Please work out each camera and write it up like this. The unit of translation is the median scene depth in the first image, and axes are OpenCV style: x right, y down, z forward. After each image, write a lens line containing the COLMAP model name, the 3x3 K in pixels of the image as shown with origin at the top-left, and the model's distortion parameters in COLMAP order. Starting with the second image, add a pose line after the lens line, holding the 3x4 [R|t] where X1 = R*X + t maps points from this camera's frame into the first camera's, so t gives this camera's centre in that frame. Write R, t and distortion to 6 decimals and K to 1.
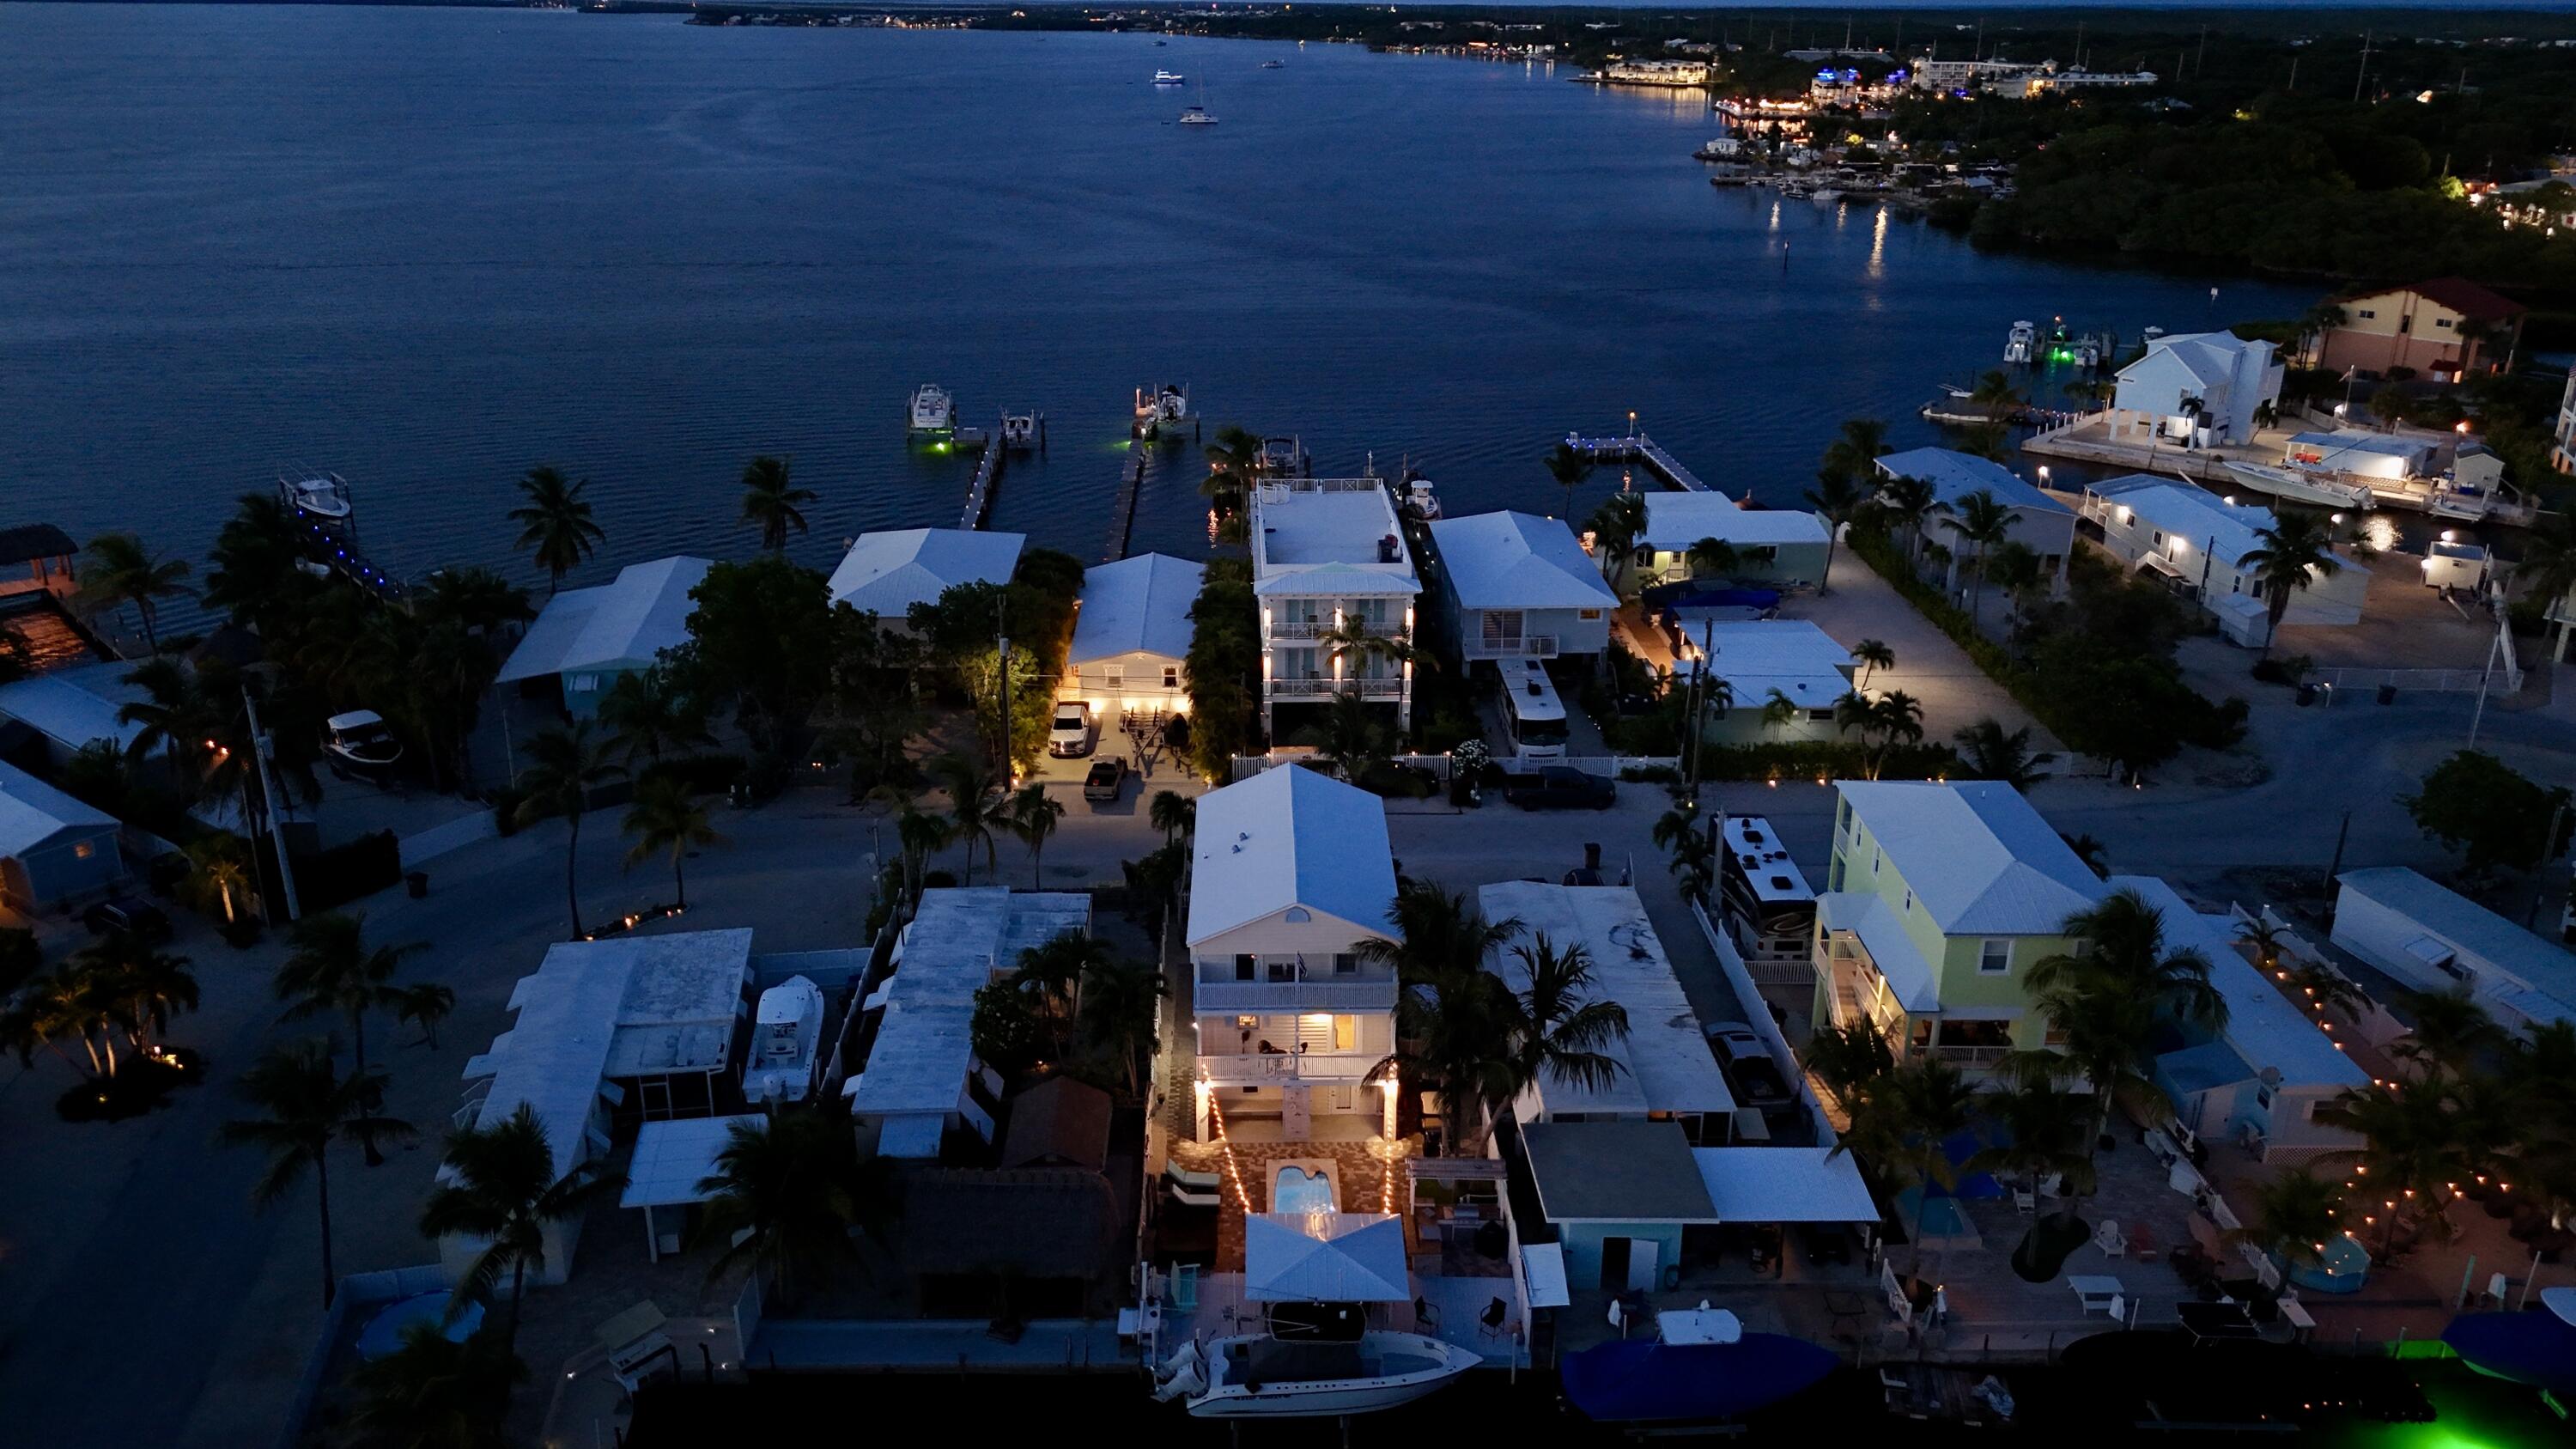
lens RADIAL K [[1900.7, 0, 1288.7], [0, 1900.7, 748.6], [0, 0, 1]] dist [0.067017, -0.059487]
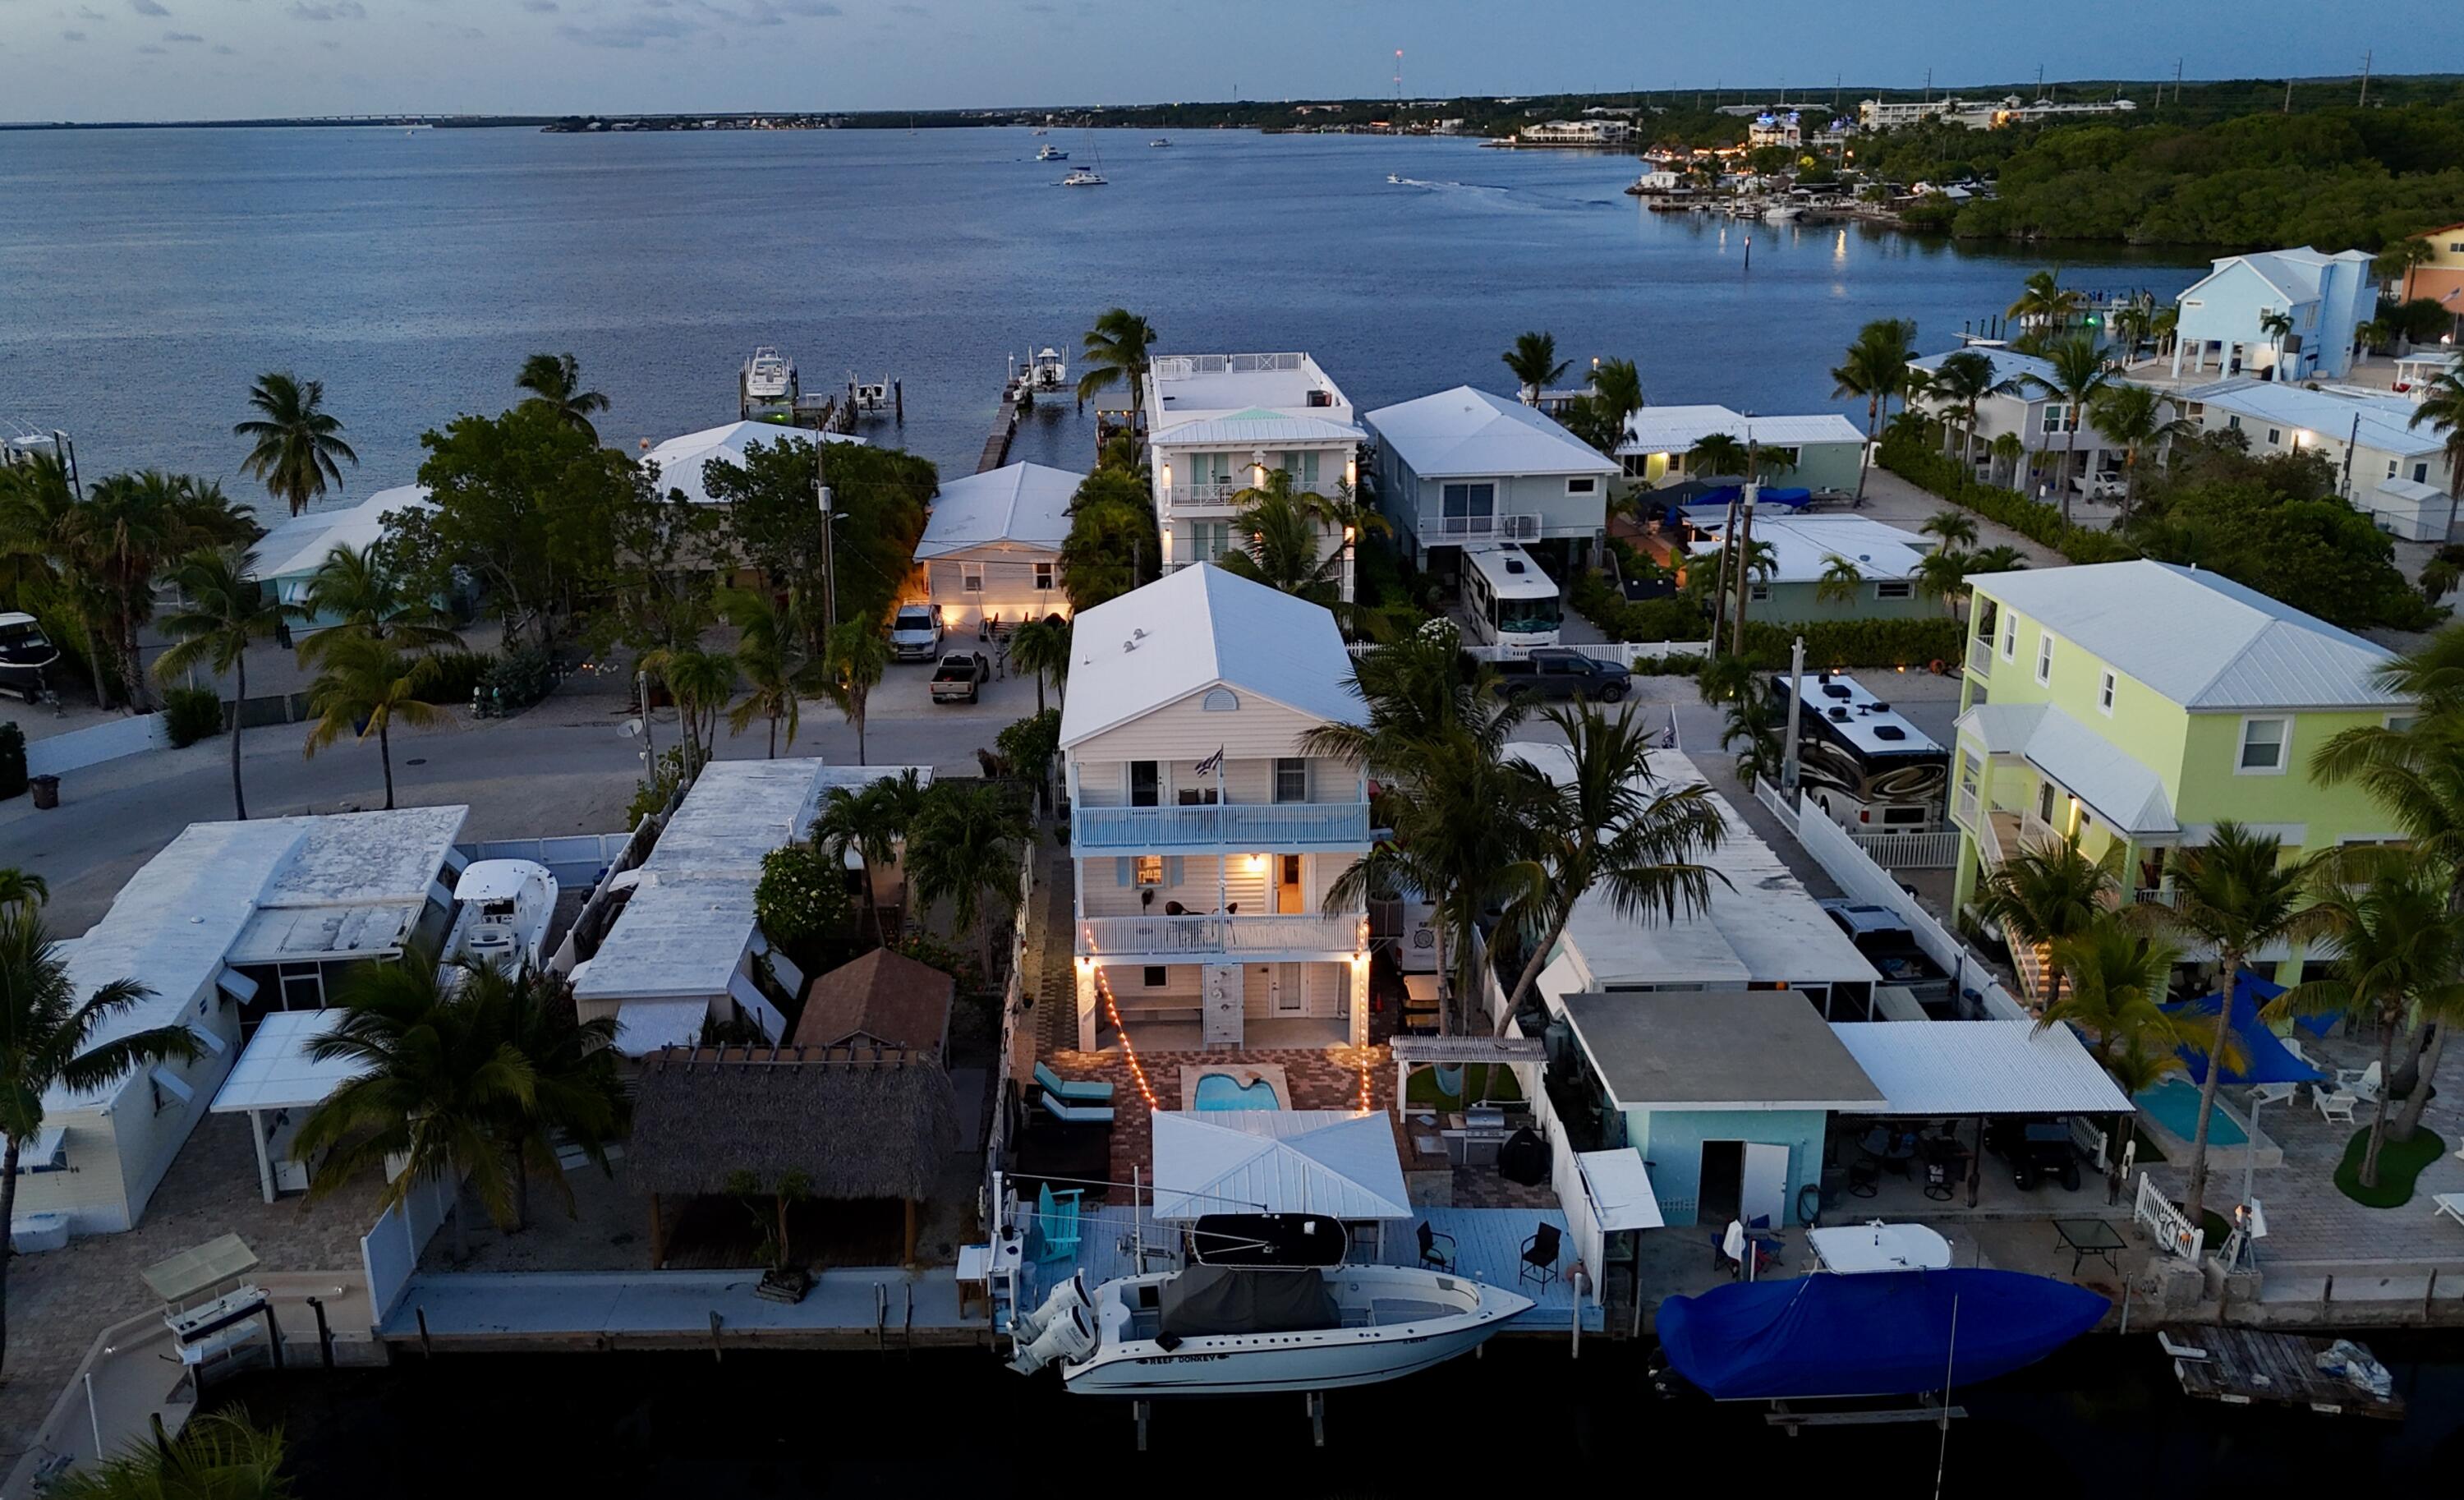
lens RADIAL K [[2052.0, 0, 1129.5], [0, 2052.0, 758.5], [0, 0, 1]] dist [0.062992, -0.054872]
pose [[0.999470, -0.016827, -0.027877, -0.007244], [0.014903, 0.997585, -0.067840, 0.144751], [0.028951, 0.067388, 0.997307, 0.241485]]
